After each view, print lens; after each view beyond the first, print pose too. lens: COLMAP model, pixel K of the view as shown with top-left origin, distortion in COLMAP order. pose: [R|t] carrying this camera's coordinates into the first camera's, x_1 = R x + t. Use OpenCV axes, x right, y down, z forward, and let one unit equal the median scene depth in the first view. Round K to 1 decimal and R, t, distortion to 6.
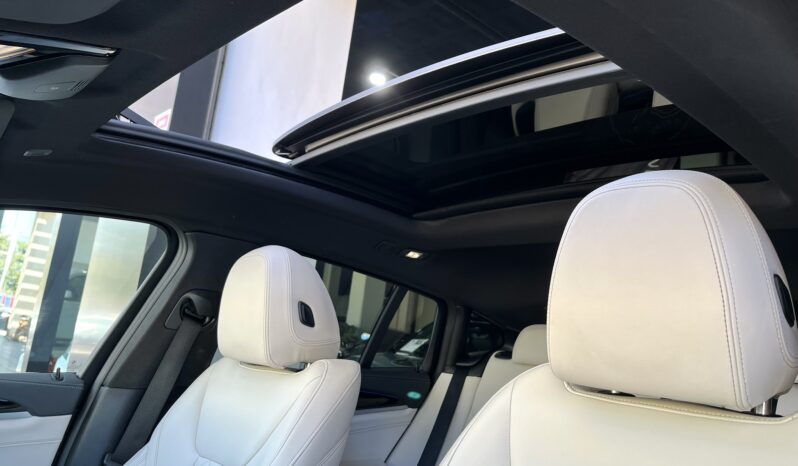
lens RADIAL K [[607.2, 0, 397.9], [0, 607.2, 236.7], [0, 0, 1]] dist [0.067198, -0.091377]
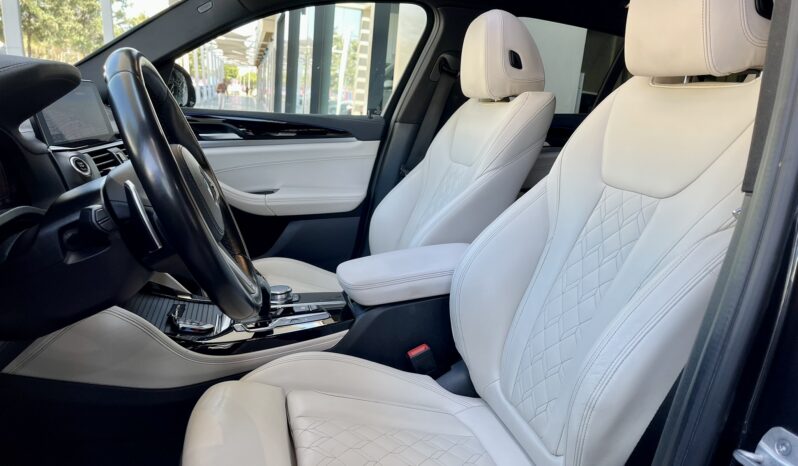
lens RADIAL K [[602.1, 0, 399.5], [0, 602.1, 243.4], [0, 0, 1]] dist [0.066572, -0.205855]
pose [[0.884692, 0.060544, -0.462227, 0.238213], [0.109132, 0.937080, 0.331618, 0.030150], [0.453221, -0.343824, 0.822420, -0.330229]]
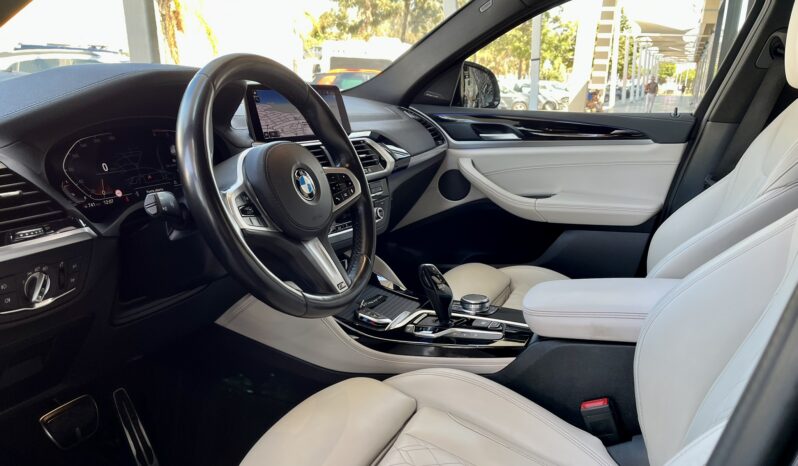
lens RADIAL K [[607.2, 0, 397.9], [0, 607.2, 236.7], [0, 0, 1]] dist [0.067198, -0.091377]
pose [[0.409240, 0.138371, -0.901874, 0.399904], [0.168870, 0.959872, 0.223896, 0.087669], [0.896664, -0.243927, 0.369451, -0.052950]]
